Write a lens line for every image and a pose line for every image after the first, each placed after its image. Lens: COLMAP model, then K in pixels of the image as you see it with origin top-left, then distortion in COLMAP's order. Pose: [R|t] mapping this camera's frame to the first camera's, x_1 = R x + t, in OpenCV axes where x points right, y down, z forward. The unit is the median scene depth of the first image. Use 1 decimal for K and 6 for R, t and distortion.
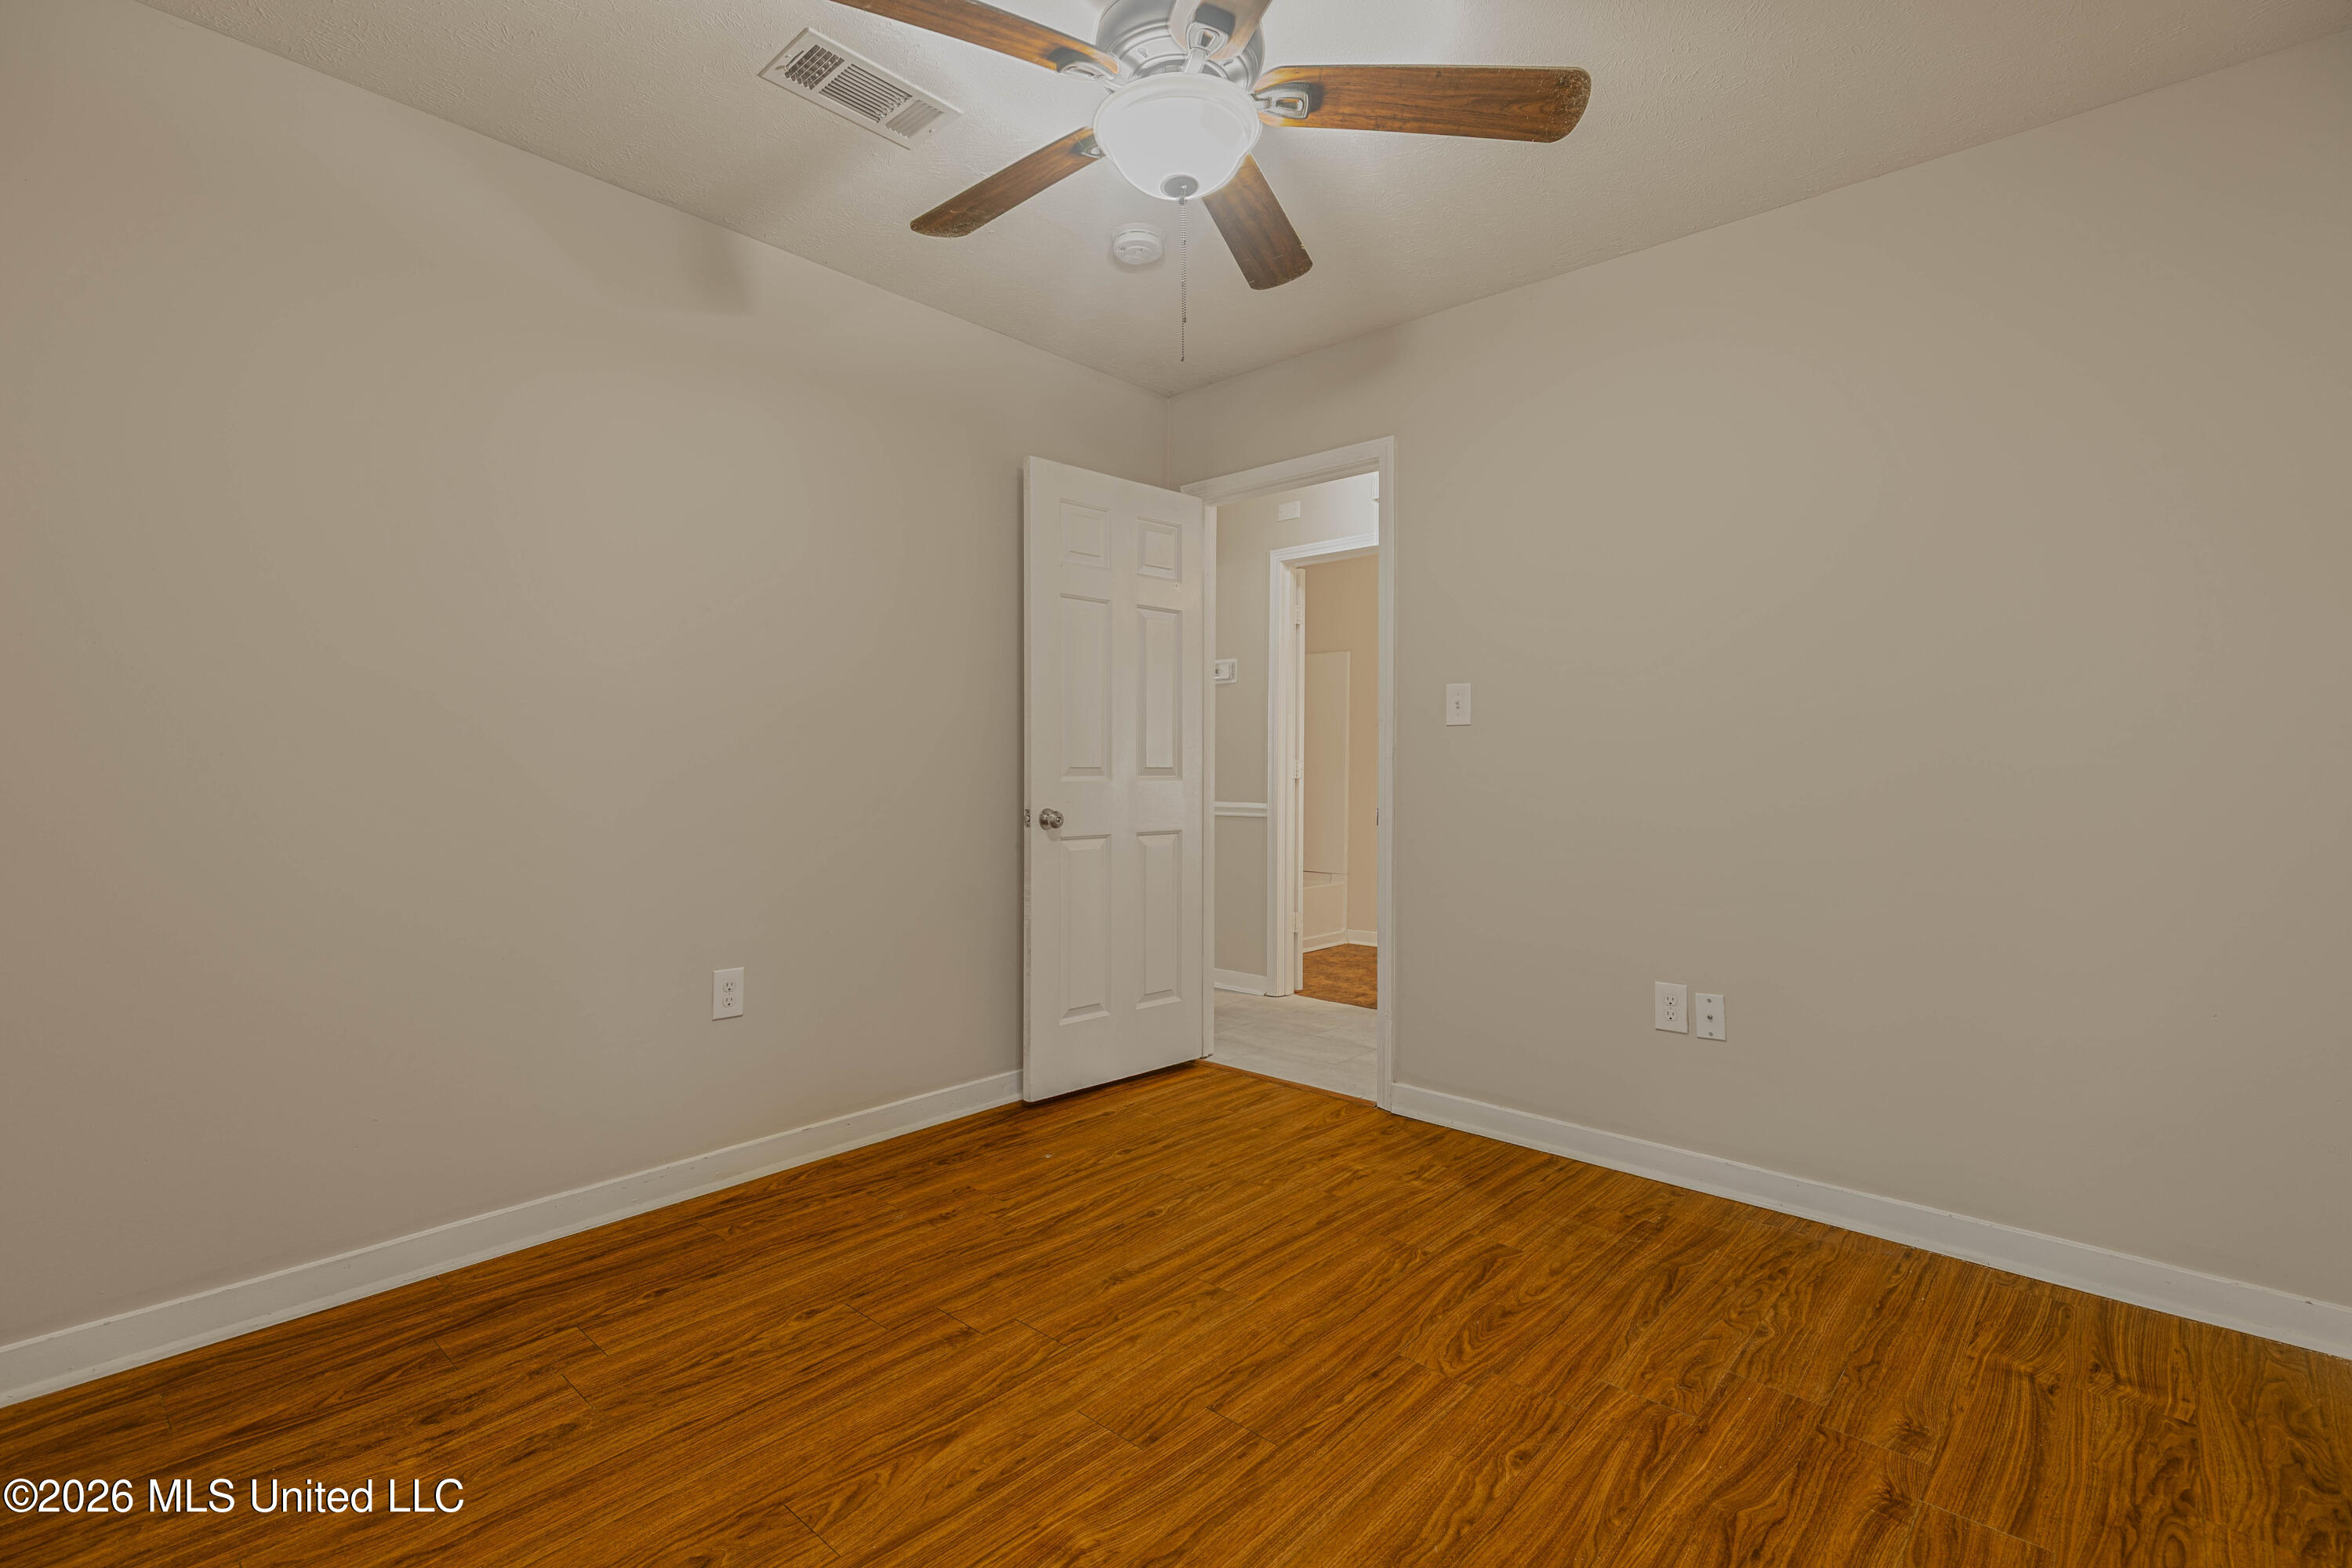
lens RADIAL K [[1093.2, 0, 1177.9], [0, 1093.2, 781.5], [0, 0, 1]] dist [0.010144, -0.000439]
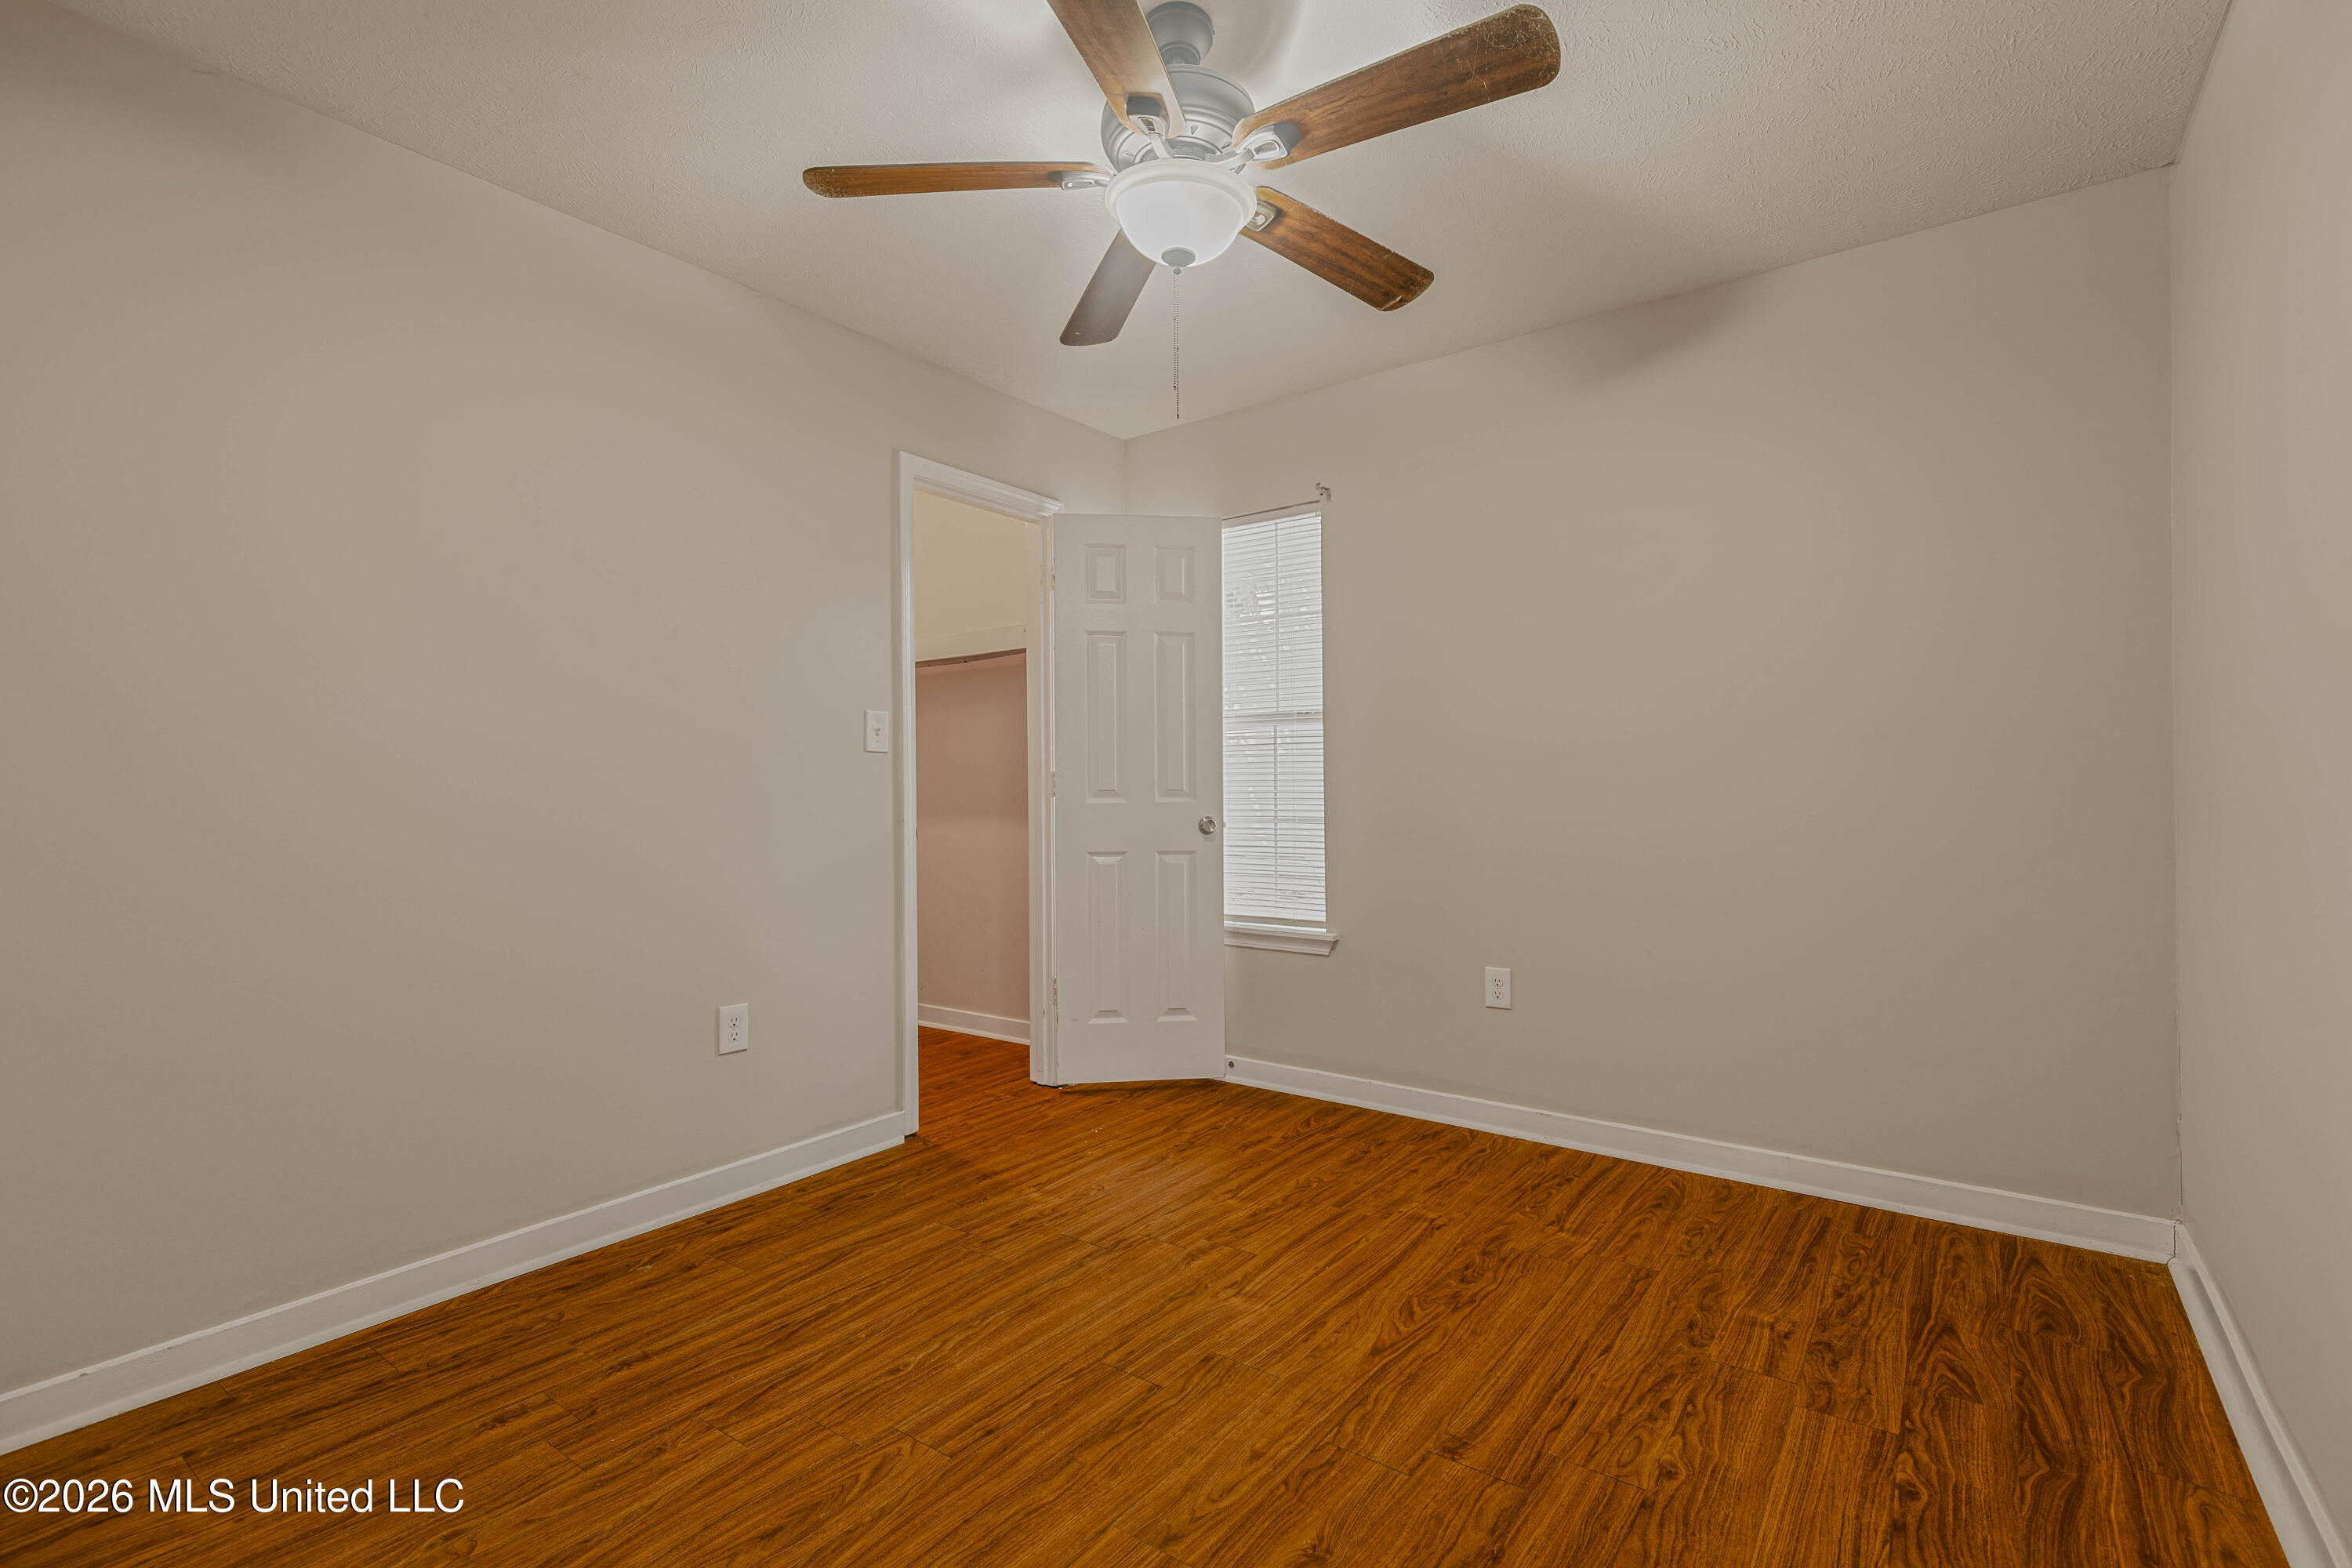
lens RADIAL K [[1093.2, 0, 1177.9], [0, 1093.2, 781.5], [0, 0, 1]] dist [0.010144, -0.000439]
pose [[-0.995729, 0.006537, -0.092097, 0.103196], [0.006036, 0.999965, 0.005713, -0.028478], [0.092131, 0.005133, -0.995734, 1.998982]]
